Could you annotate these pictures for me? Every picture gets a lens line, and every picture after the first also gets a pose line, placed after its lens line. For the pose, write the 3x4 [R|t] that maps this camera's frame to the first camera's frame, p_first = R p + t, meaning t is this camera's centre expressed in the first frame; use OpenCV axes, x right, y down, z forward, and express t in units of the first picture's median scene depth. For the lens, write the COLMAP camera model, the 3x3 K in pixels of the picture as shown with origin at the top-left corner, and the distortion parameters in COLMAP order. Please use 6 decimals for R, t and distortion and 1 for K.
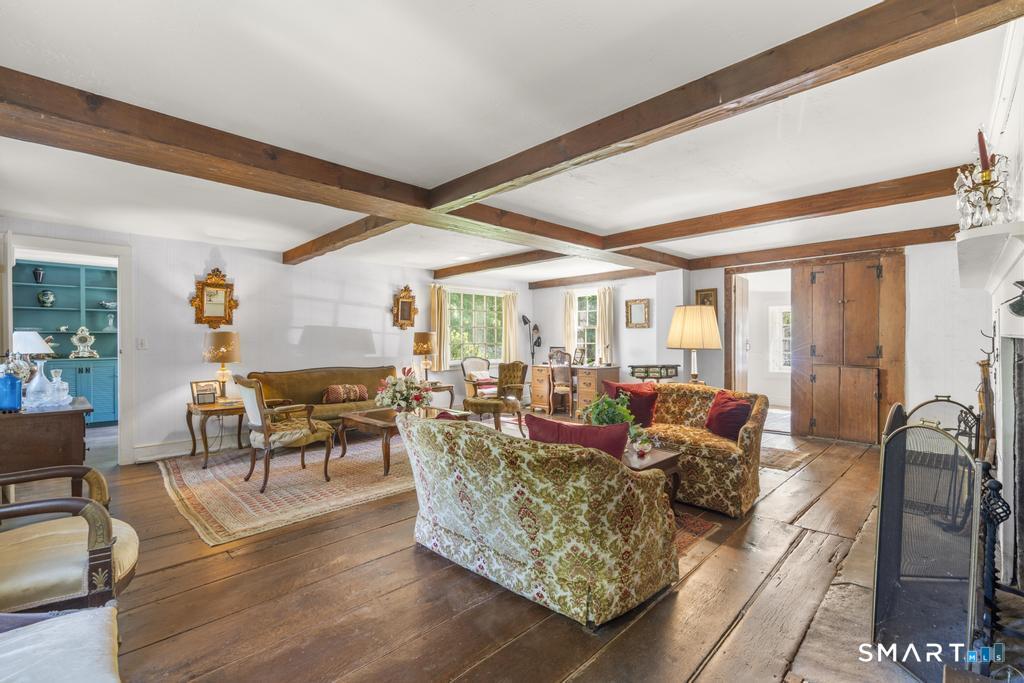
lens RADIAL K [[466.9, 0, 509.6], [0, 466.9, 340.2], [0, 0, 1]] dist [-0.000731, -0.000003]
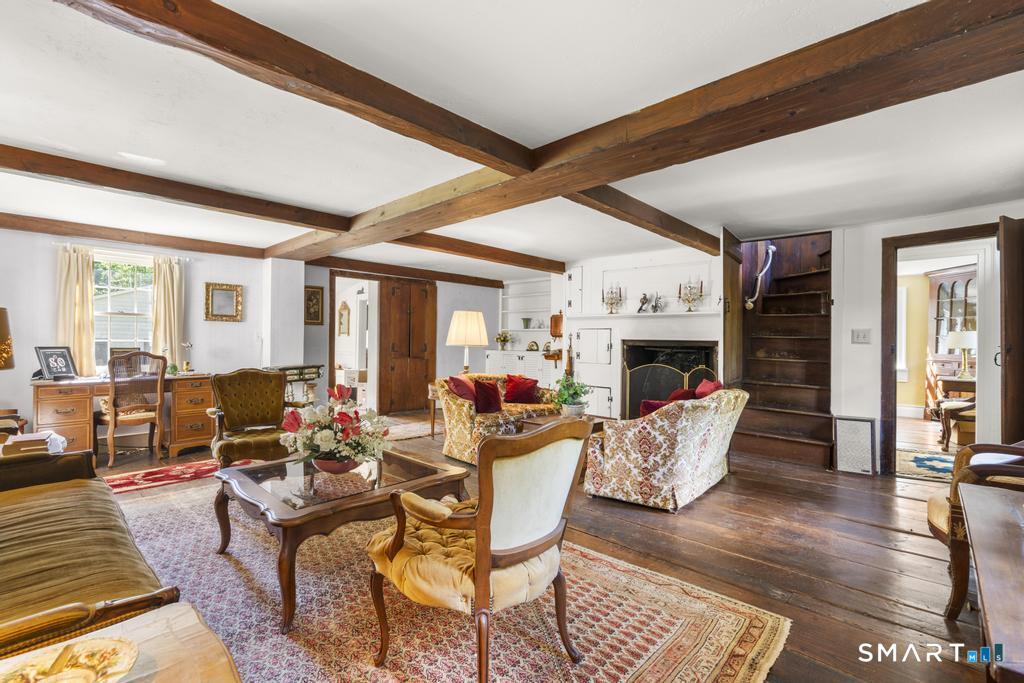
lens RADIAL K [[466.9, 0, 509.6], [0, 466.9, 340.2], [0, 0, 1]] dist [-0.000731, -0.000003]
pose [[-0.059939, 0.003159, 0.998197, -0.681311], [-0.008674, 0.999956, -0.003685, 0.005488], [-0.998164, -0.008879, -0.059909, 0.753829]]
